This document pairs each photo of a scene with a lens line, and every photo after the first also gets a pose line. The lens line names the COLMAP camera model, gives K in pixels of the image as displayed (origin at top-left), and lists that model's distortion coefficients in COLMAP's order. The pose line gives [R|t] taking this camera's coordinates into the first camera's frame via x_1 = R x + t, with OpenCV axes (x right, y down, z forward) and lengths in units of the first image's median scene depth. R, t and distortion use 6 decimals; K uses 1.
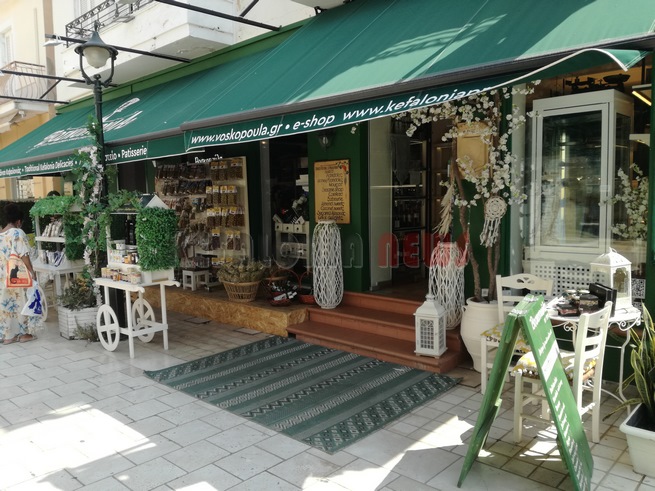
lens RADIAL K [[524.2, 0, 323.2], [0, 524.2, 249.8], [0, 0, 1]] dist [0.038031, -0.068145]
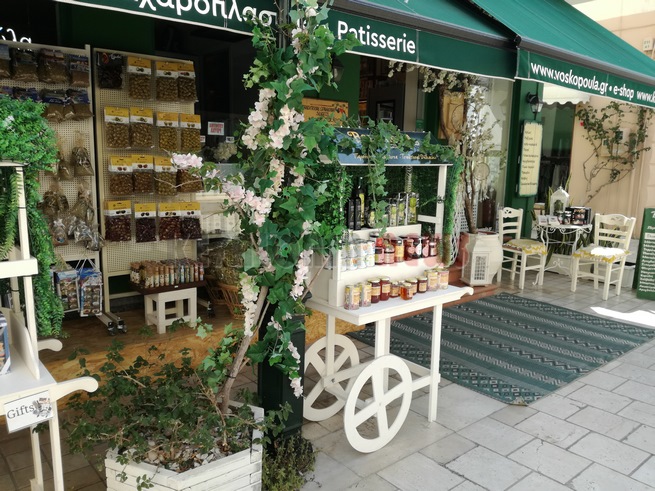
lens RADIAL K [[524.2, 0, 323.8], [0, 524.2, 242.6], [0, 0, 1]] dist [0.038031, -0.068145]
pose [[0.140840, -0.133823, 0.980946, -1.073683], [0.065881, 0.989893, 0.125585, -0.075501], [-0.987838, 0.046938, 0.148233, 1.210122]]
